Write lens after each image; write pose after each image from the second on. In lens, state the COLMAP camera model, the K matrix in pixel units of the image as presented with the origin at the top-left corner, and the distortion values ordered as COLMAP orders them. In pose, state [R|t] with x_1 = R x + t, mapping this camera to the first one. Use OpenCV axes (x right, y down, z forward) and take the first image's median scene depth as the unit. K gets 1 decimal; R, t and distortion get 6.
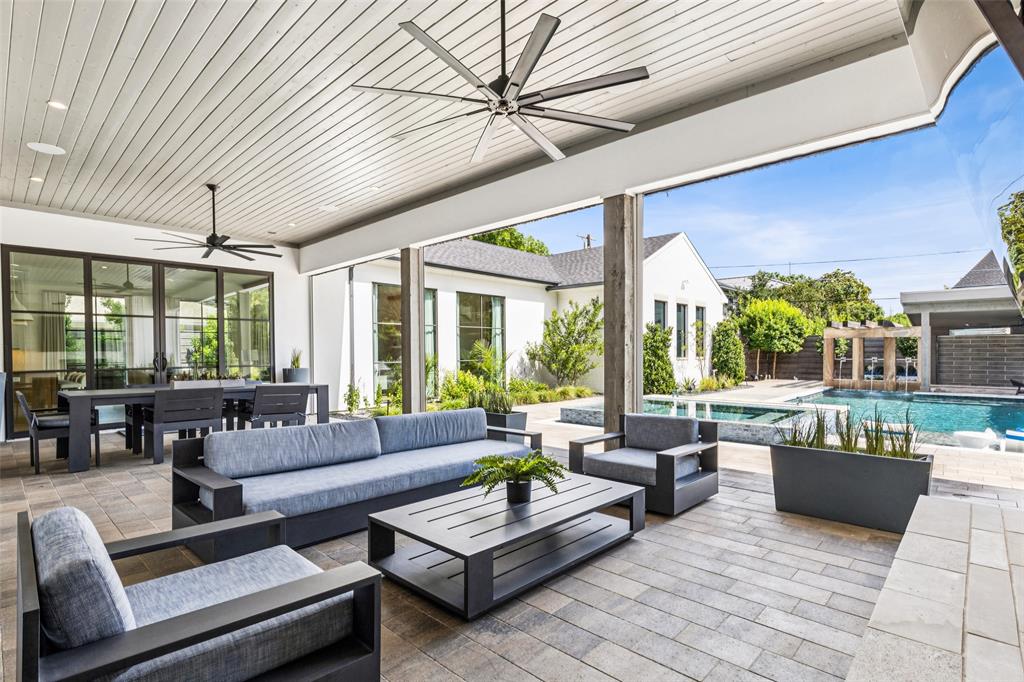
lens RADIAL K [[501.7, 0, 518.7], [0, 501.7, 349.1], [0, 0, 1]] dist [-0.013204, 0.000760]
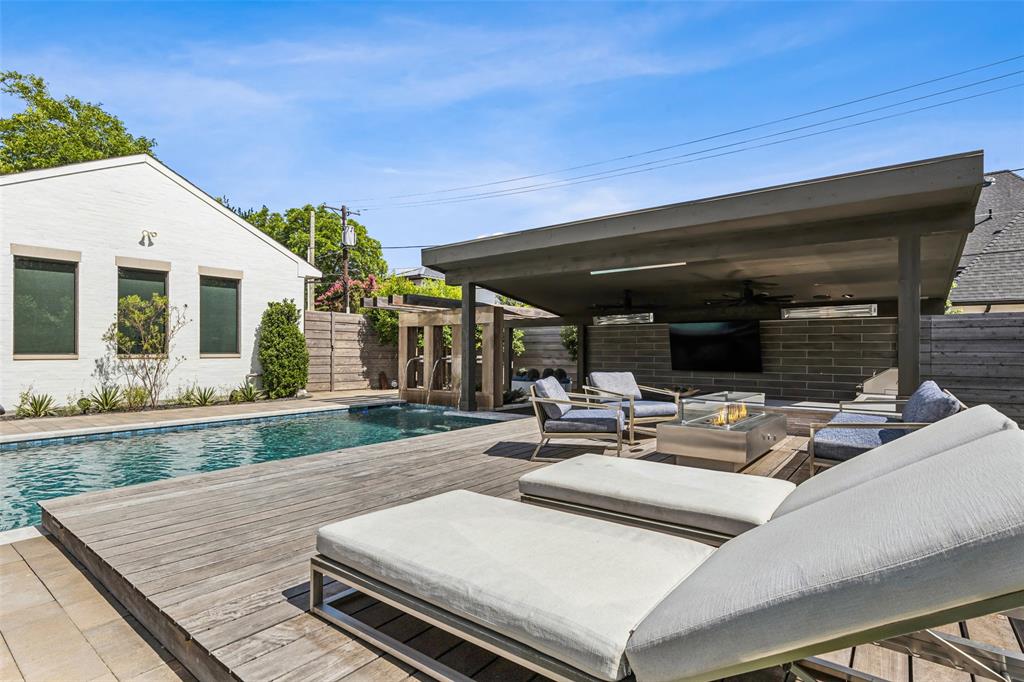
lens RADIAL K [[501.7, 0, 516.3], [0, 501.7, 351.3], [0, 0, 1]] dist [-0.013204, 0.000760]
pose [[0.995321, 0.006872, 0.096382, 0.732986], [-0.007224, 0.999968, 0.003301, 0.007728], [-0.096357, -0.003982, 0.995339, 0.333754]]
